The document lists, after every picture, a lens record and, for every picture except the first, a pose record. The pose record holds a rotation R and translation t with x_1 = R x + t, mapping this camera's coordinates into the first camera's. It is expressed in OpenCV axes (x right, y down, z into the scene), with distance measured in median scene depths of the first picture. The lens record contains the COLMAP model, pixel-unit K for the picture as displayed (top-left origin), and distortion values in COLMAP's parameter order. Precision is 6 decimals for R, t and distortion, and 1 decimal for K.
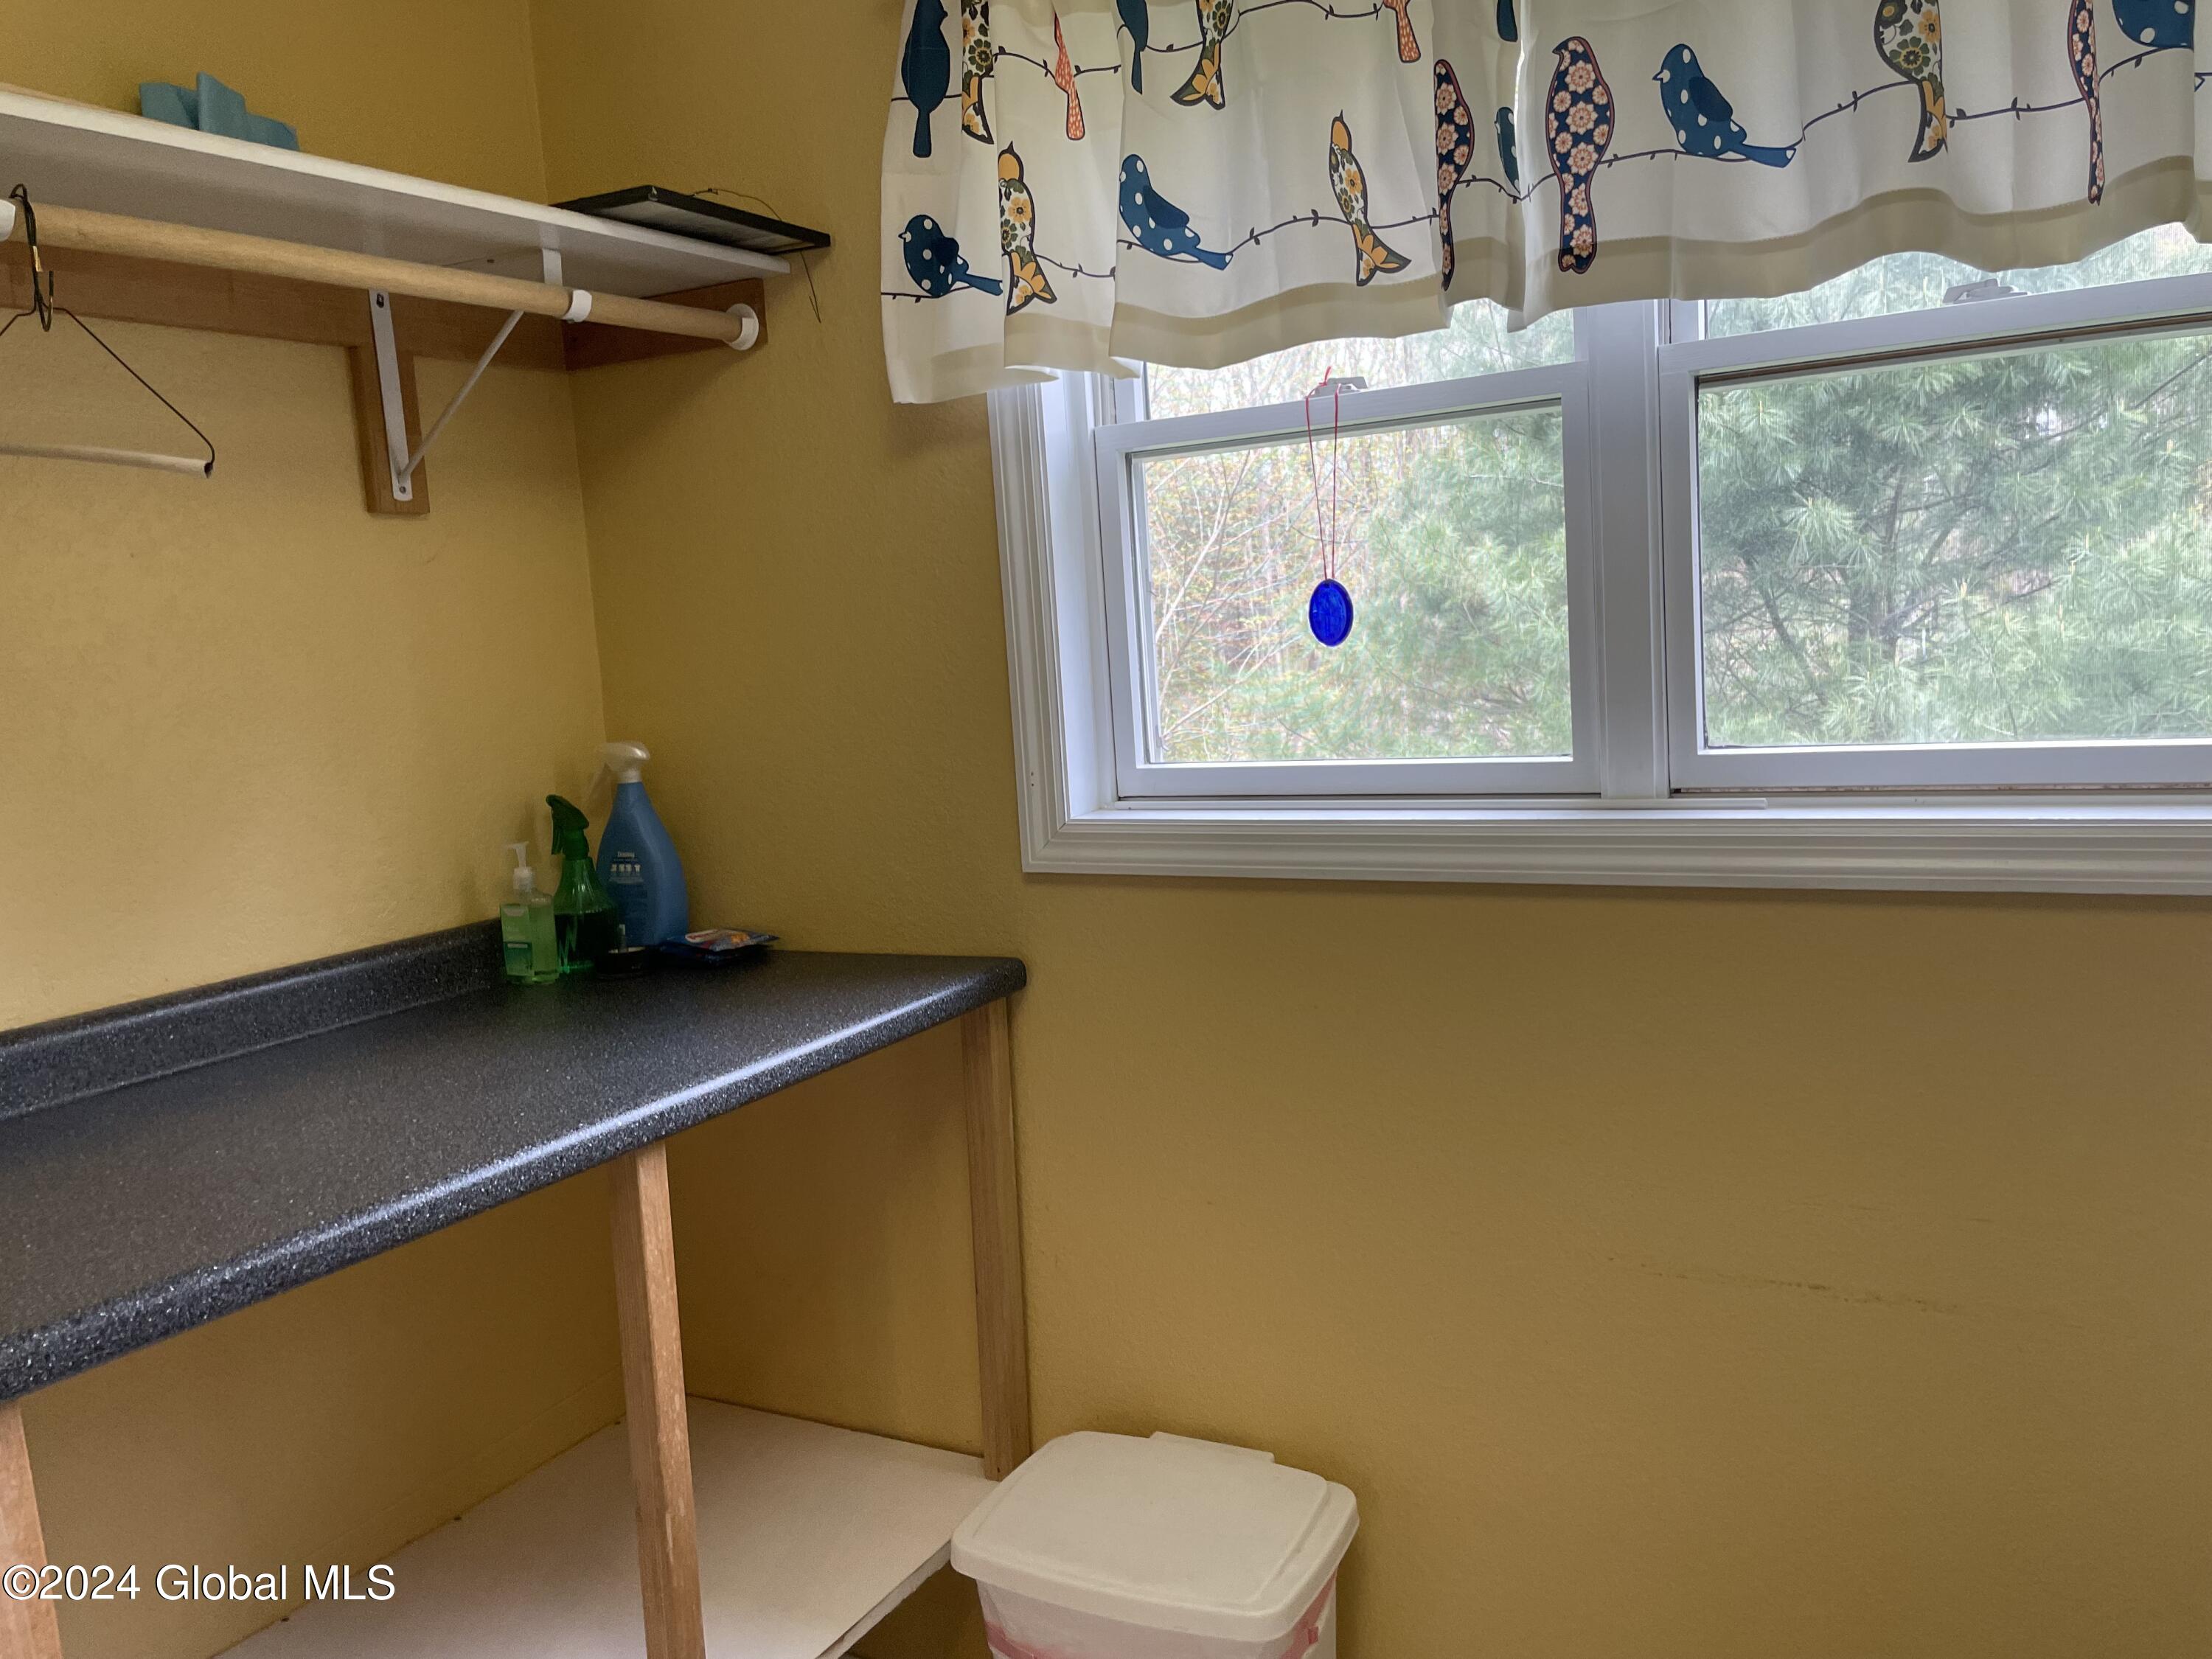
lens RADIAL K [[1678.9, 0, 1105.1], [0, 1678.9, 830.7], [0, 0, 1]] dist [0.043494, -0.076114]
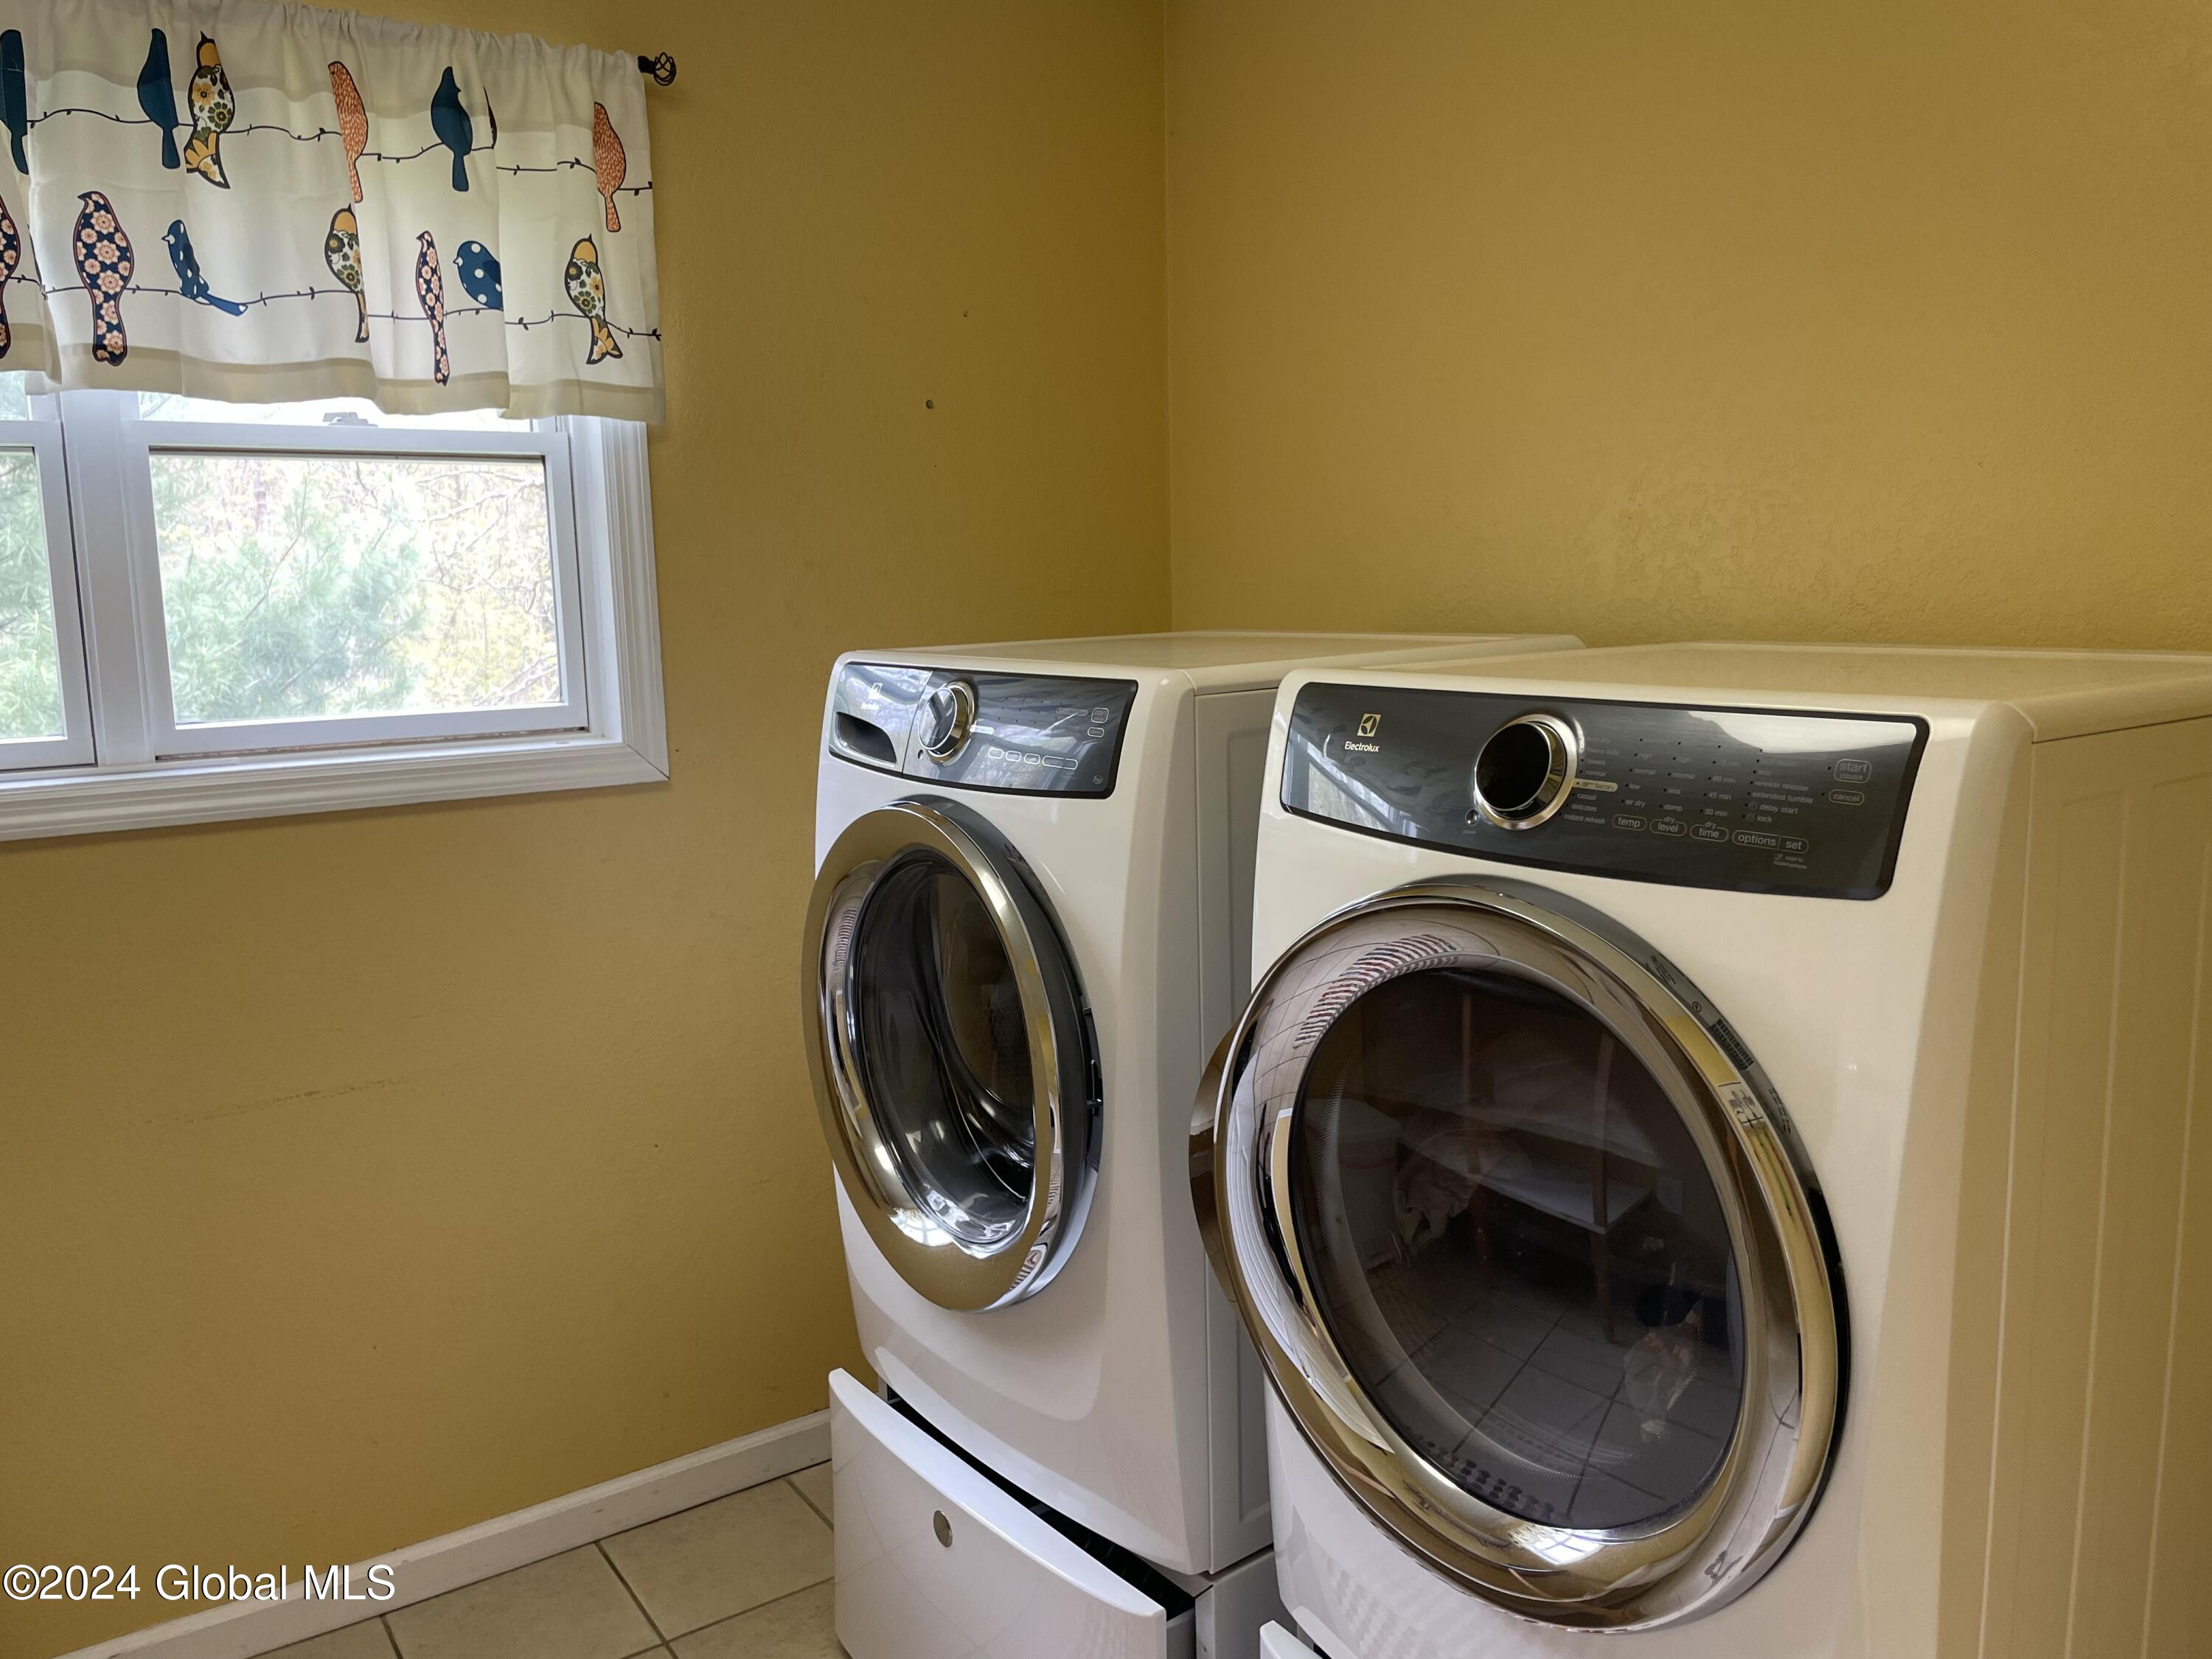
lens RADIAL K [[1678.9, 0, 1106.0], [0, 1678.9, 833.0], [0, 0, 1]] dist [0.043494, -0.076114]
pose [[0.425177, -0.077597, 0.901778, -0.629338], [0.102833, 0.994008, 0.037050, 0.072710], [-0.899250, 0.076979, 0.430609, -0.264868]]
